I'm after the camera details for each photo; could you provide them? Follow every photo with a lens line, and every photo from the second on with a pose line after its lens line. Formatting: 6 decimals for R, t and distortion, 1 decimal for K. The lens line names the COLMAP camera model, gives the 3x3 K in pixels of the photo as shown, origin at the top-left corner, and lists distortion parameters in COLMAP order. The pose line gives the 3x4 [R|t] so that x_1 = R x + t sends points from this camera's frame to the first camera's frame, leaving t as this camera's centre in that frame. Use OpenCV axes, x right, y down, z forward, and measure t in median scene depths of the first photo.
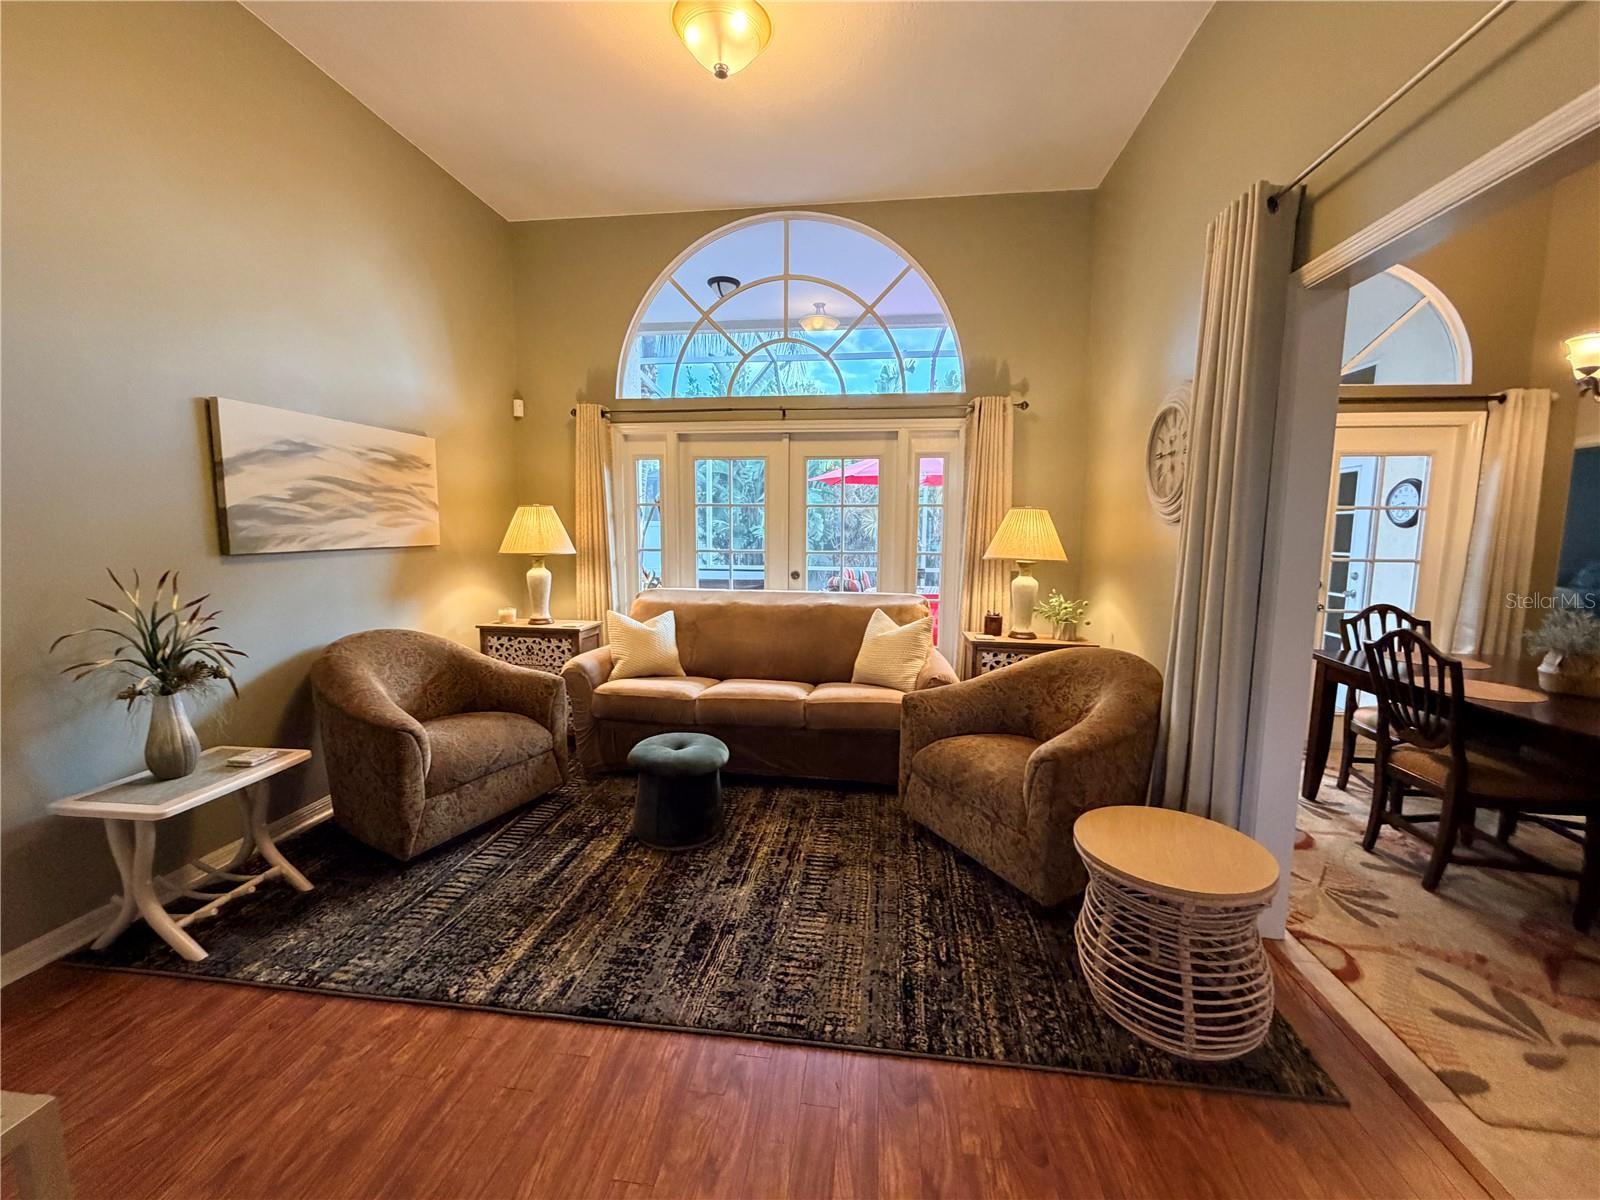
lens RADIAL K [[638.4, 0, 793.8], [0, 638.4, 599.9], [0, 0, 1]] dist [0.000037, 0.000150]
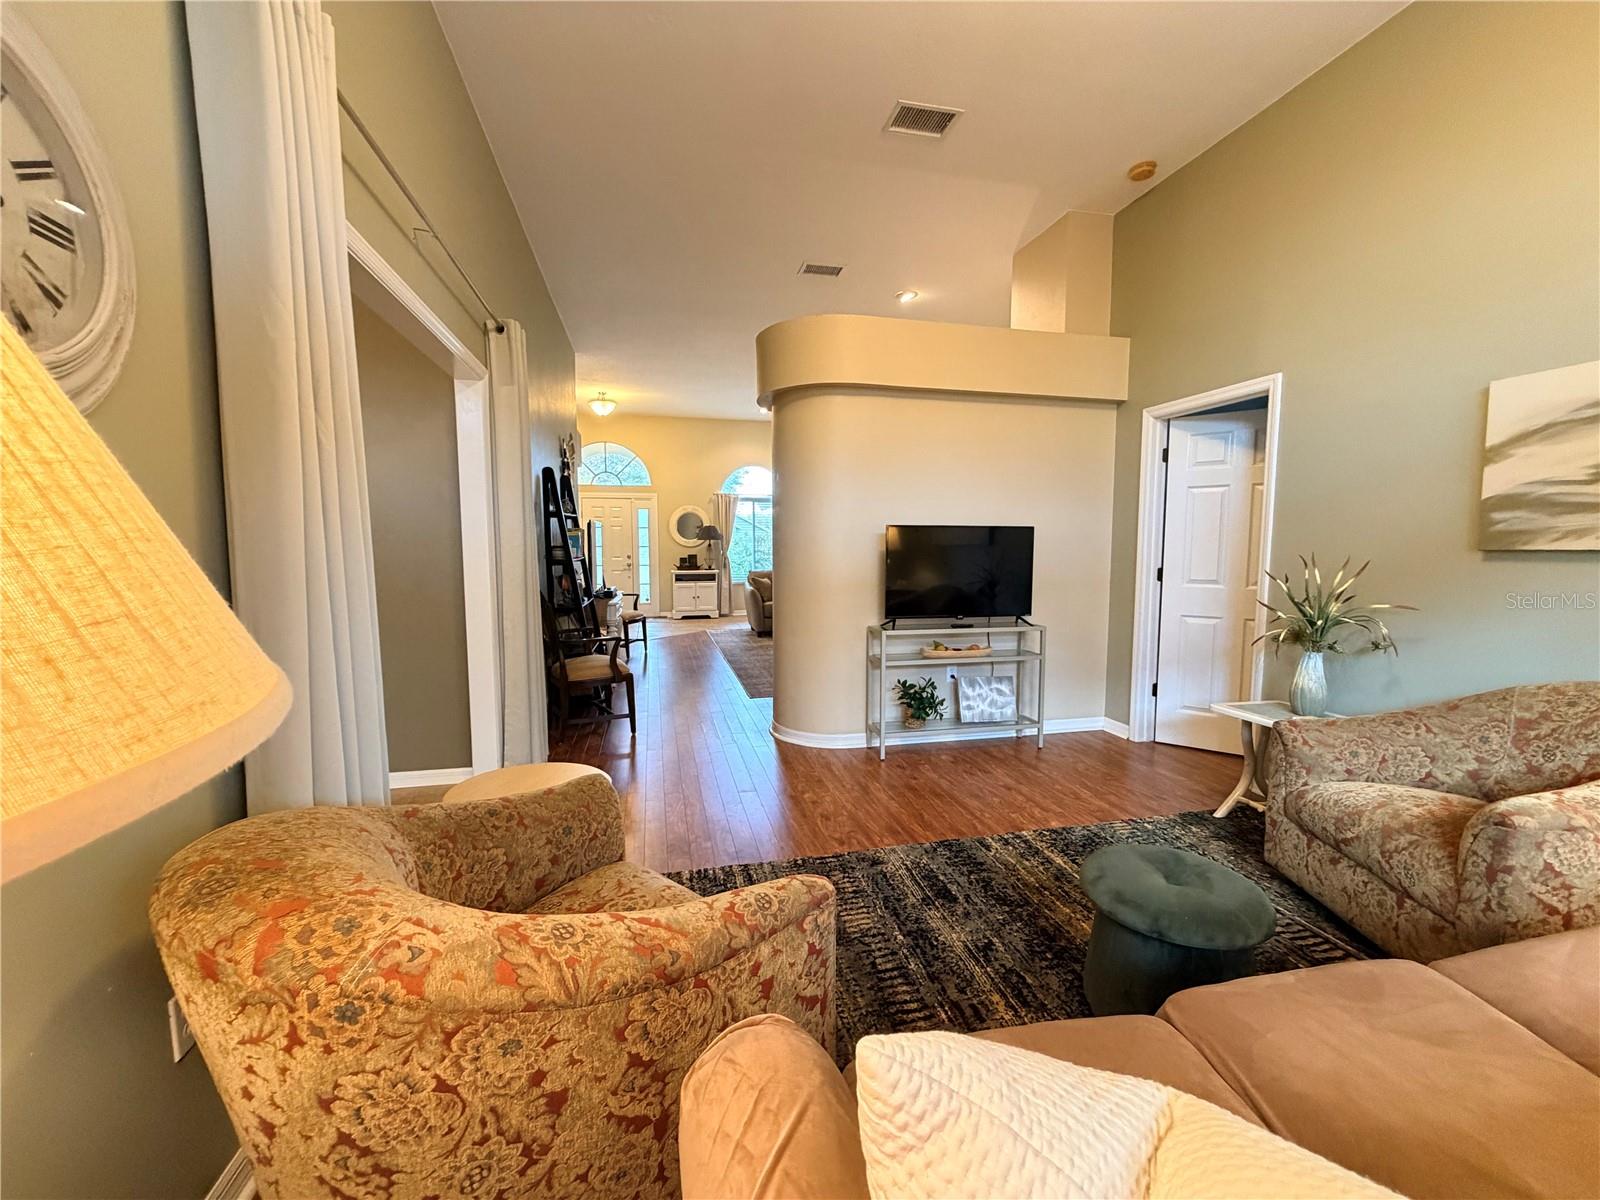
lens RADIAL K [[638.4, 0, 795.9], [0, 638.4, 597.5], [0, 0, 1]] dist [0.000037, 0.000150]
pose [[-0.935825, 0.023729, -0.351666, 0.408843], [-0.046495, 0.980702, 0.189901, -0.141142], [0.349386, 0.194065, -0.916662, 1.618333]]
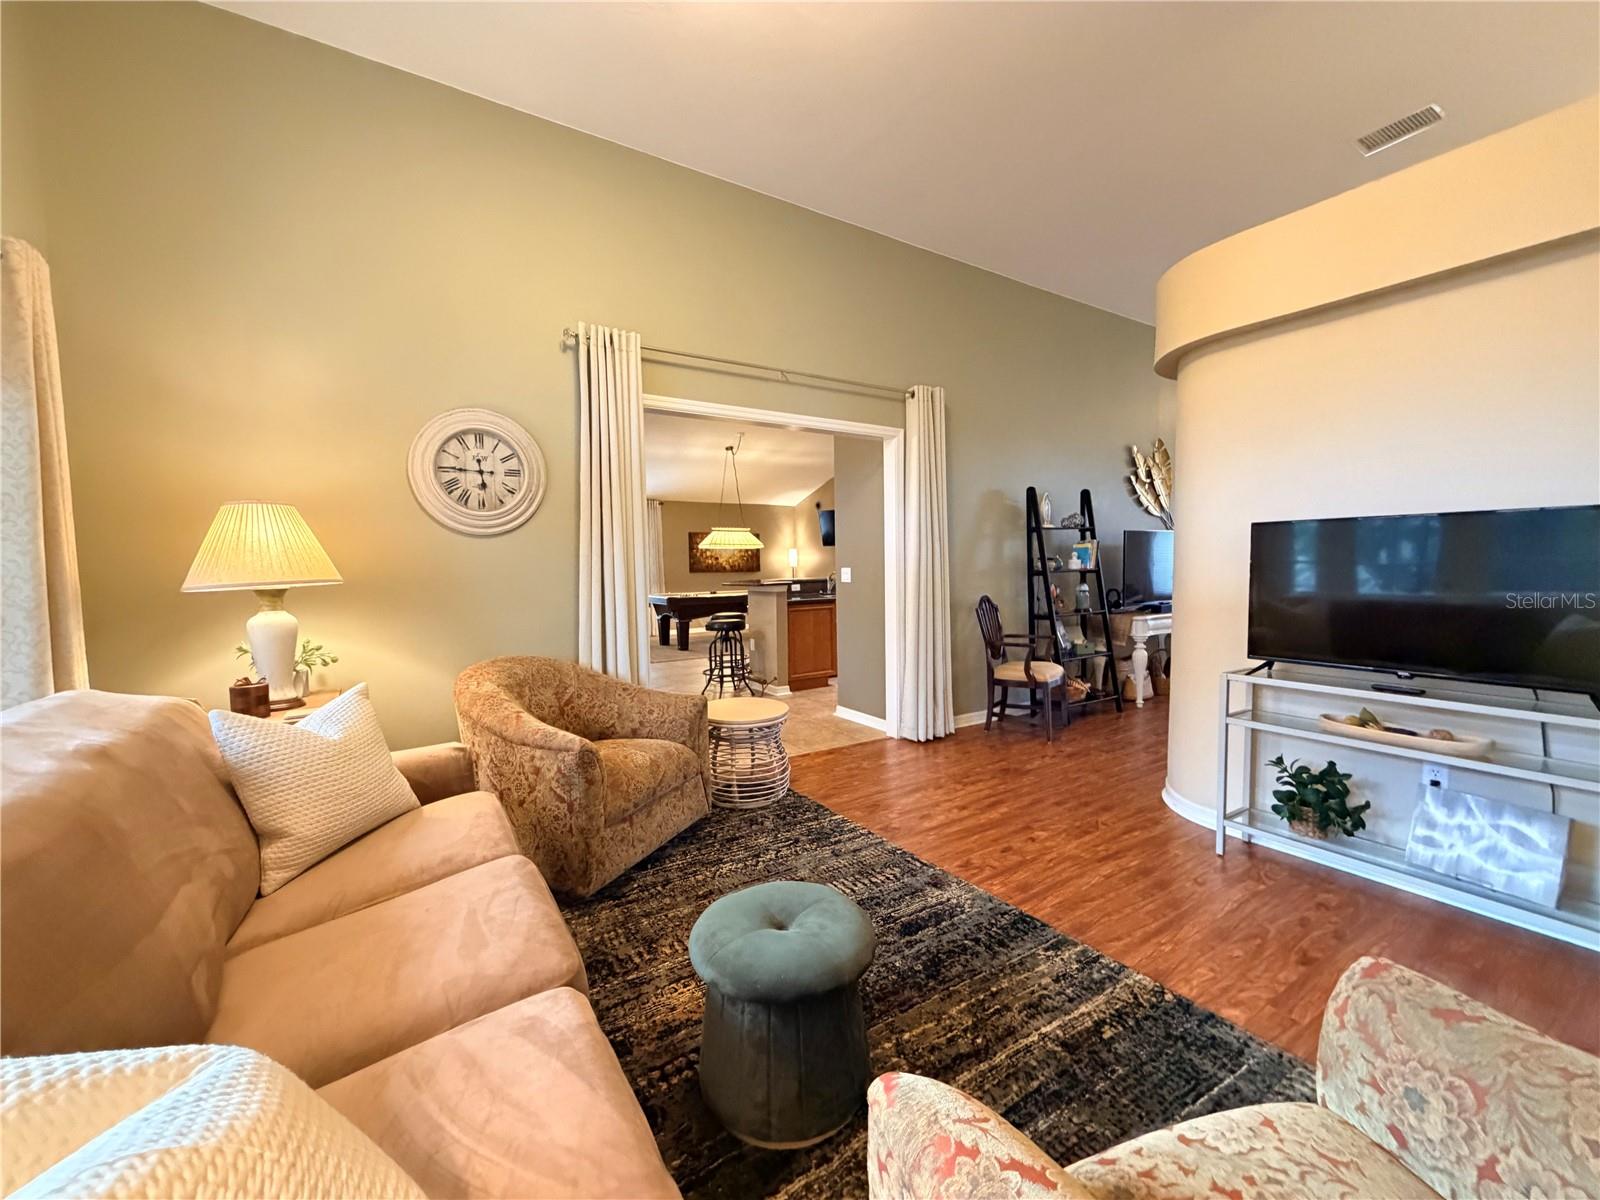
lens RADIAL K [[638.4, 0, 796.8], [0, 638.4, 600.7], [0, 0, 1]] dist [0.000037, 0.000150]
pose [[-0.650117, -0.040904, 0.758732, -0.686964], [0.099205, 0.985433, 0.138129, -0.125126], [-0.753330, 0.165070, -0.636589, 1.521094]]
